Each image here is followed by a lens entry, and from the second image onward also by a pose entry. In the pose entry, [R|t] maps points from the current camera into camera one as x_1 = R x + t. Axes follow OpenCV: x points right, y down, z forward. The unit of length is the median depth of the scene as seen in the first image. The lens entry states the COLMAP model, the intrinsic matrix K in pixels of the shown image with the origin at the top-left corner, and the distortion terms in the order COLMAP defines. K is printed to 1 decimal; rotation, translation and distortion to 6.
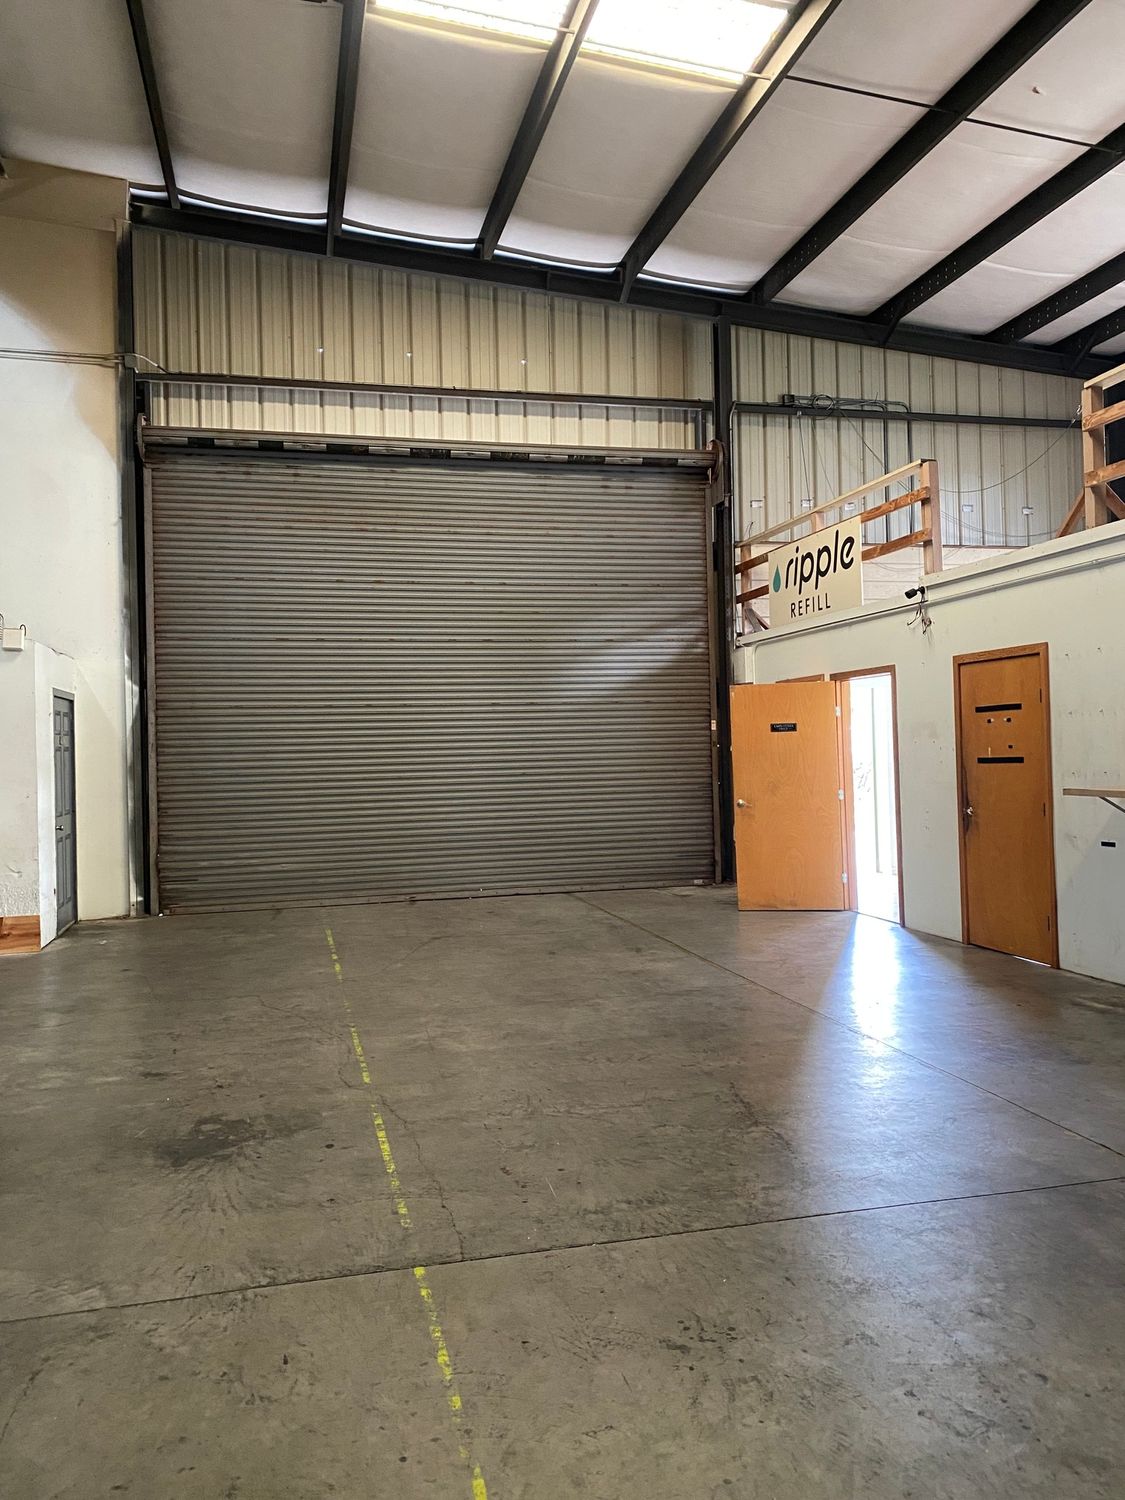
lens RADIAL K [[1129.1, 0, 561.4], [0, 1129.1, 751.6], [0, 0, 1]] dist [-0.009226, -0.005531]
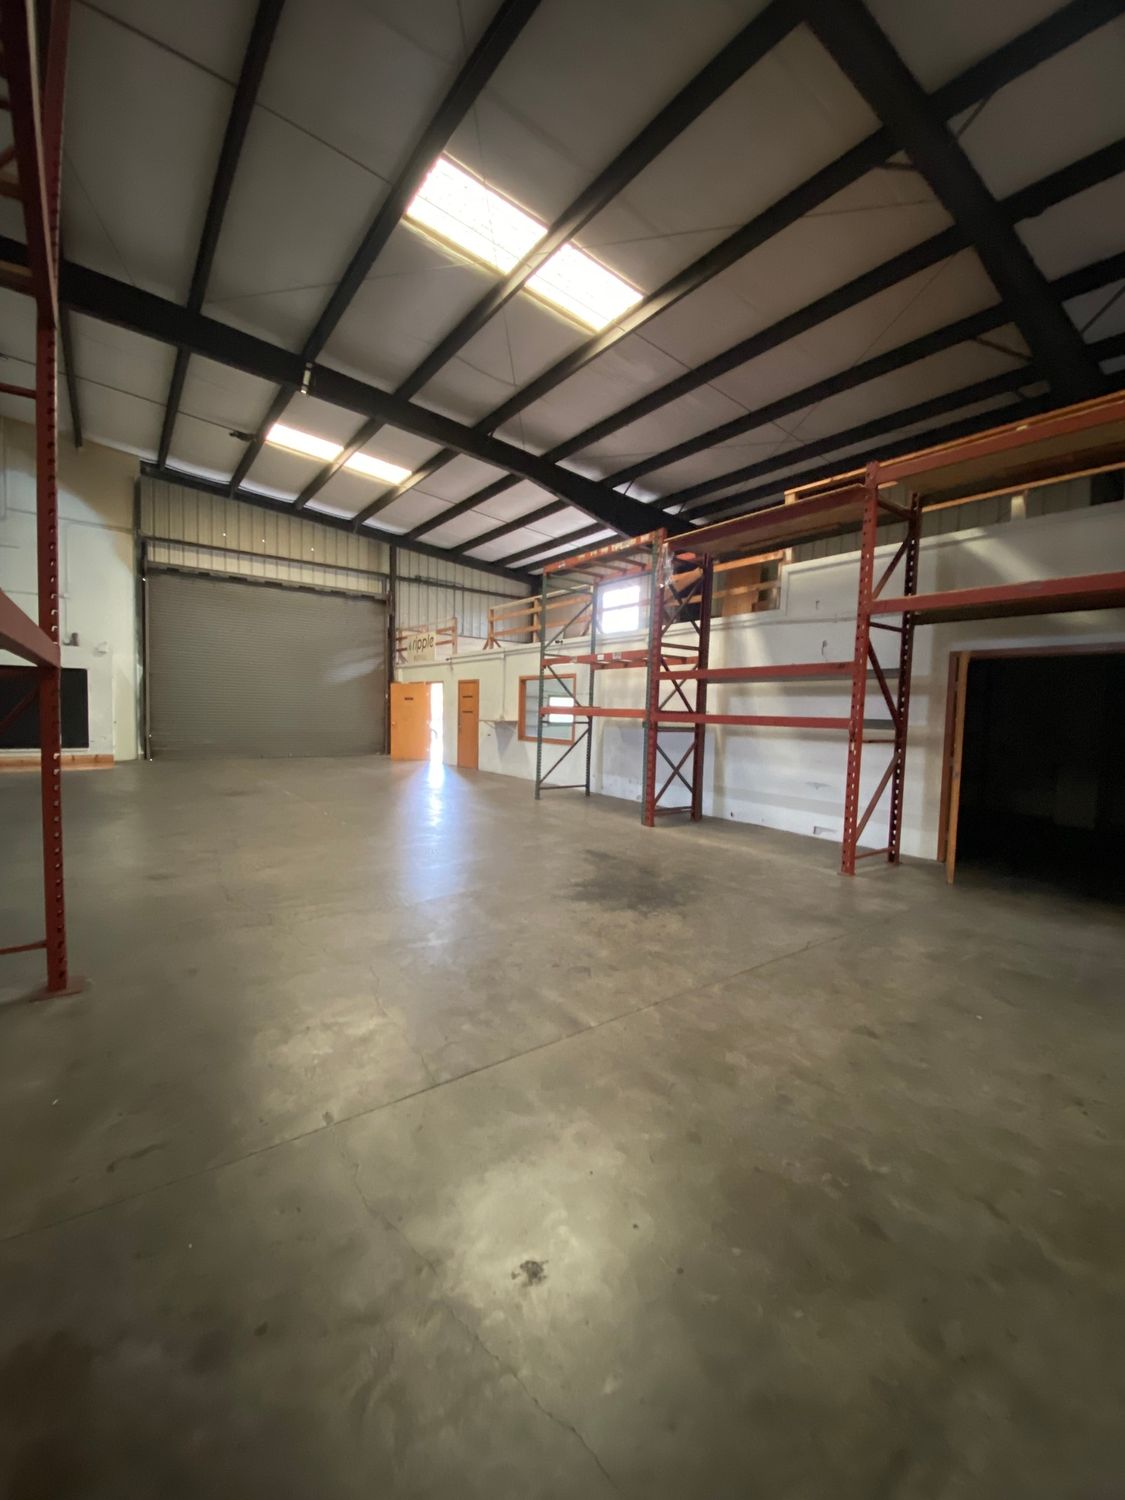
lens RADIAL K [[598.4, 0, 568.7], [0, 598.4, 764.8], [0, 0, 1]] dist [0.001420, -0.000251]
pose [[0.917142, 0.015720, 0.398252, -0.034590], [-0.049868, 0.995896, 0.075532, 0.009405], [-0.395430, -0.089133, 0.914161, -0.520973]]
